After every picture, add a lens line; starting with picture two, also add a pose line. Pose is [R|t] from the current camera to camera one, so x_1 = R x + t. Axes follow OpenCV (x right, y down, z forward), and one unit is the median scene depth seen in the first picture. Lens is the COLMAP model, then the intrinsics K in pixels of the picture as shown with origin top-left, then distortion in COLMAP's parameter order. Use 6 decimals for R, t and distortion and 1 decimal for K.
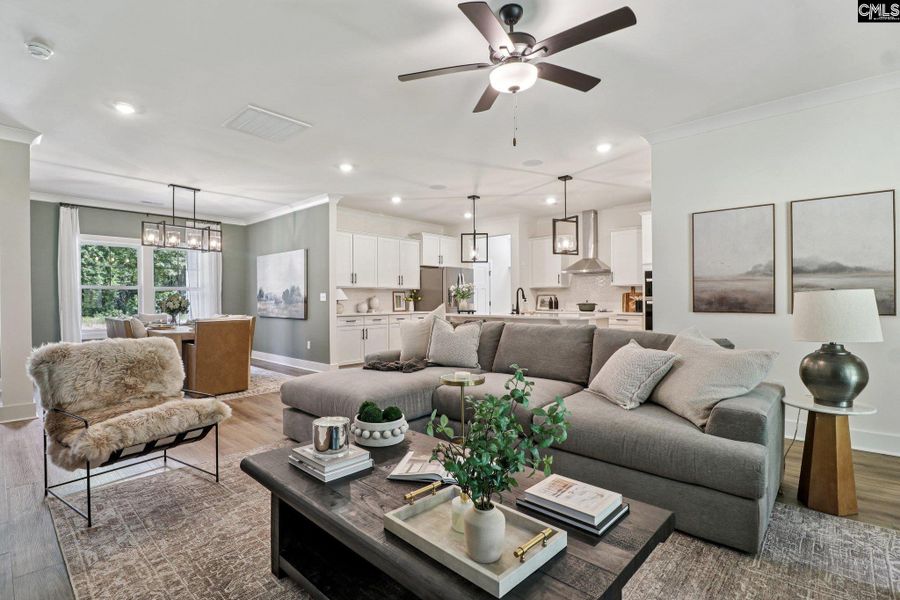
lens RADIAL K [[431.9, 0, 448.6], [0, 431.9, 301.0], [0, 0, 1]] dist [-0.001445, -0.000284]
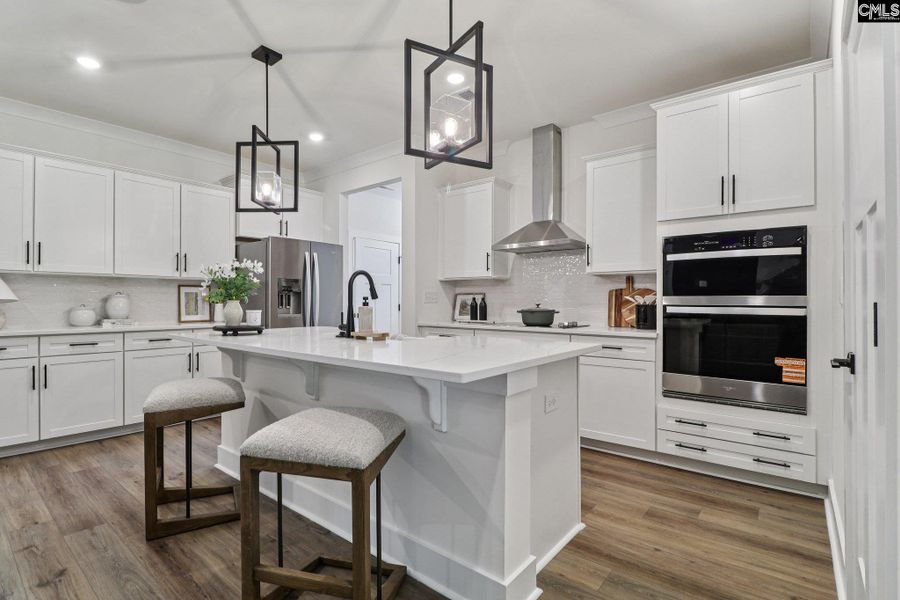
lens RADIAL K [[431.9, 0, 450.6], [0, 431.9, 302.2], [0, 0, 1]] dist [-0.001445, -0.000284]
pose [[0.998293, 0.004888, 0.058193, 0.190875], [-0.004843, 0.999988, -0.000917, -0.002079], [-0.058196, 0.000634, 0.998305, 0.511257]]
